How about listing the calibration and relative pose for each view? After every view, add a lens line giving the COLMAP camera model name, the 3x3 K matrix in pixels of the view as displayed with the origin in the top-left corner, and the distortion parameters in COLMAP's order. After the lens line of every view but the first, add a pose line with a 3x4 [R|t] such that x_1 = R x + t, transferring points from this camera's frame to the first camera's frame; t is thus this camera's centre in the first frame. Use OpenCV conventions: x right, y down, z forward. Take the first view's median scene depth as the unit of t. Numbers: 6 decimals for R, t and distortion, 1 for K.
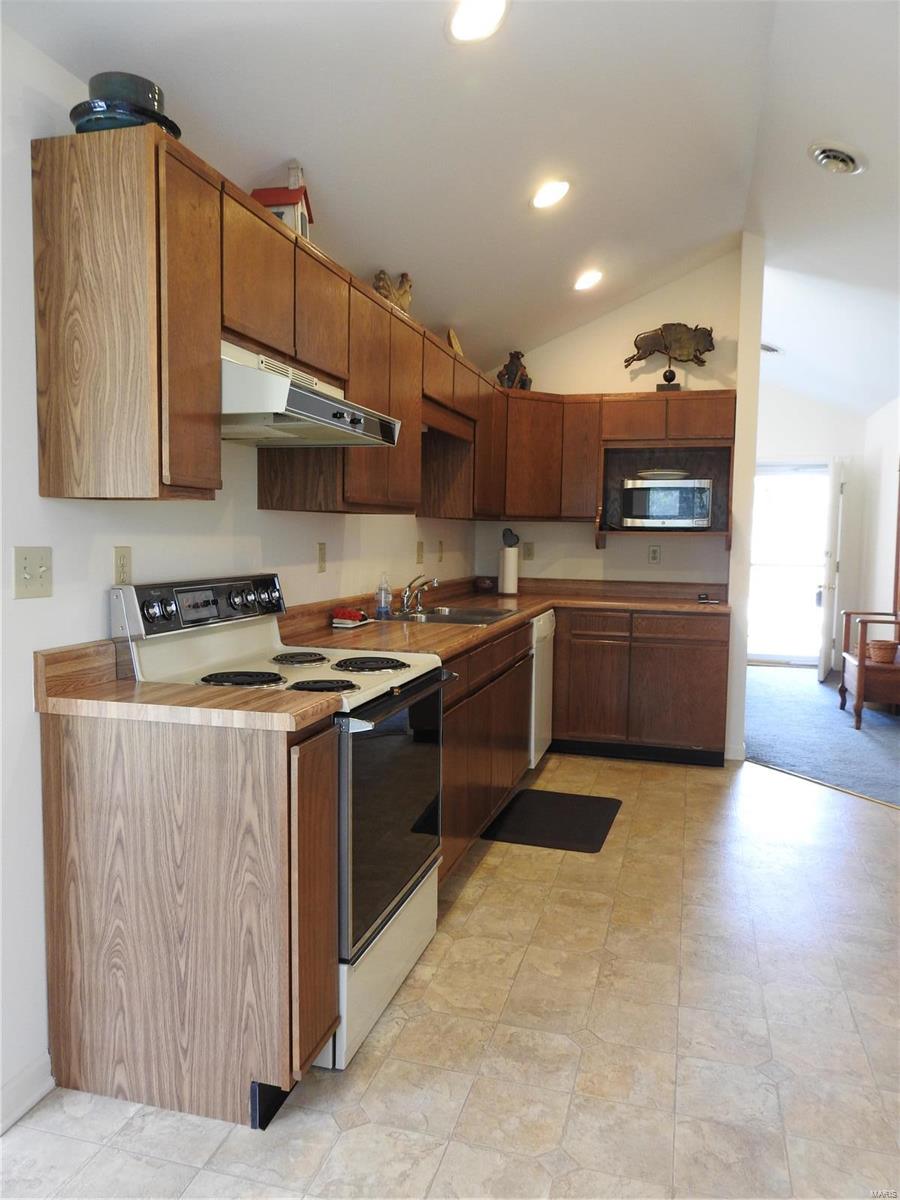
lens RADIAL K [[858.5, 0, 450.9], [0, 858.5, 601.7], [0, 0, 1]] dist [0.004644, -0.002003]
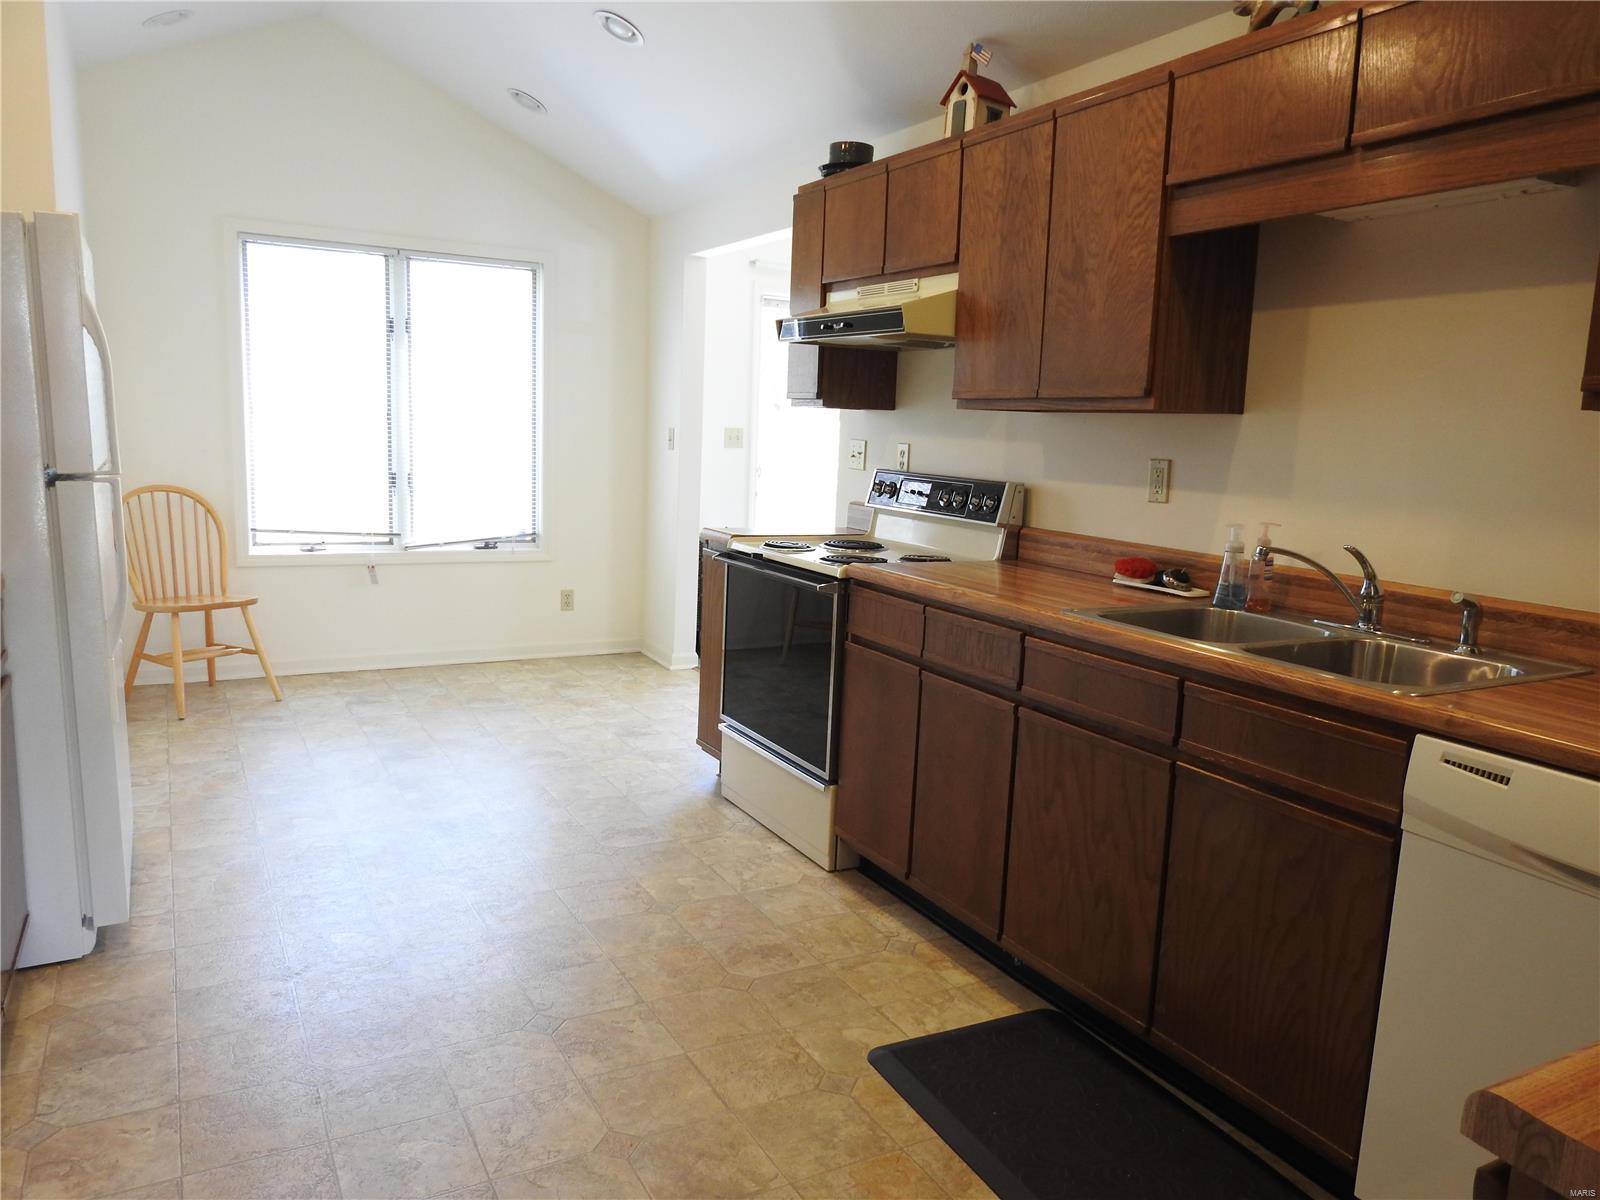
lens RADIAL K [[1144.7, 0, 797.3], [0, 1144.7, 602.7], [0, 0, 1]] dist [0.004644, -0.002003]
pose [[-0.712515, 0.072365, -0.697915, 0.765223], [-0.097327, 0.974859, 0.200443, -0.122942], [0.694874, 0.210745, -0.687558, 1.608802]]
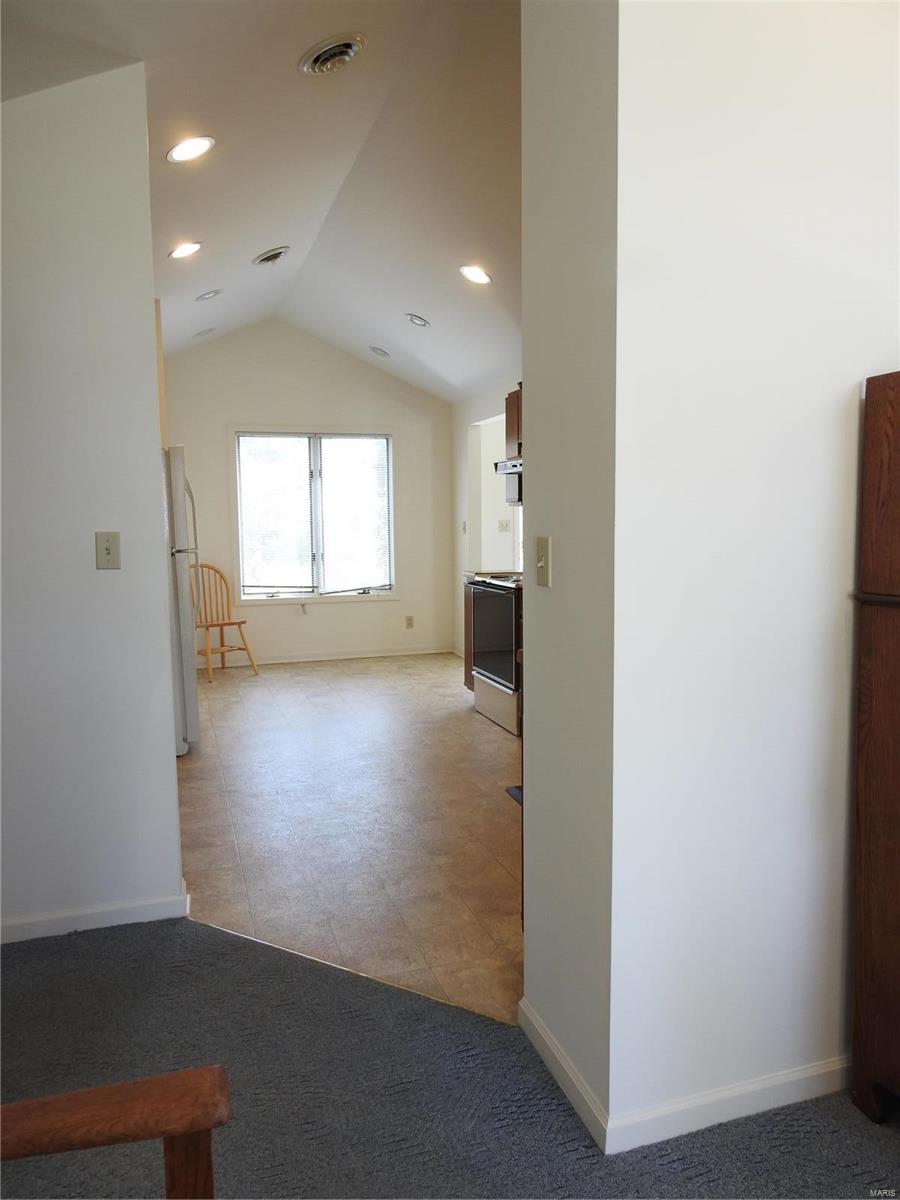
lens RADIAL K [[858.5, 0, 453.2], [0, 858.5, 604.3], [0, 0, 1]] dist [0.004644, -0.002003]
pose [[-0.831299, 0.055707, -0.553027, 0.999244], [-0.037526, 0.987070, 0.155836, -0.156571], [0.554557, 0.150299, -0.818460, 2.181523]]
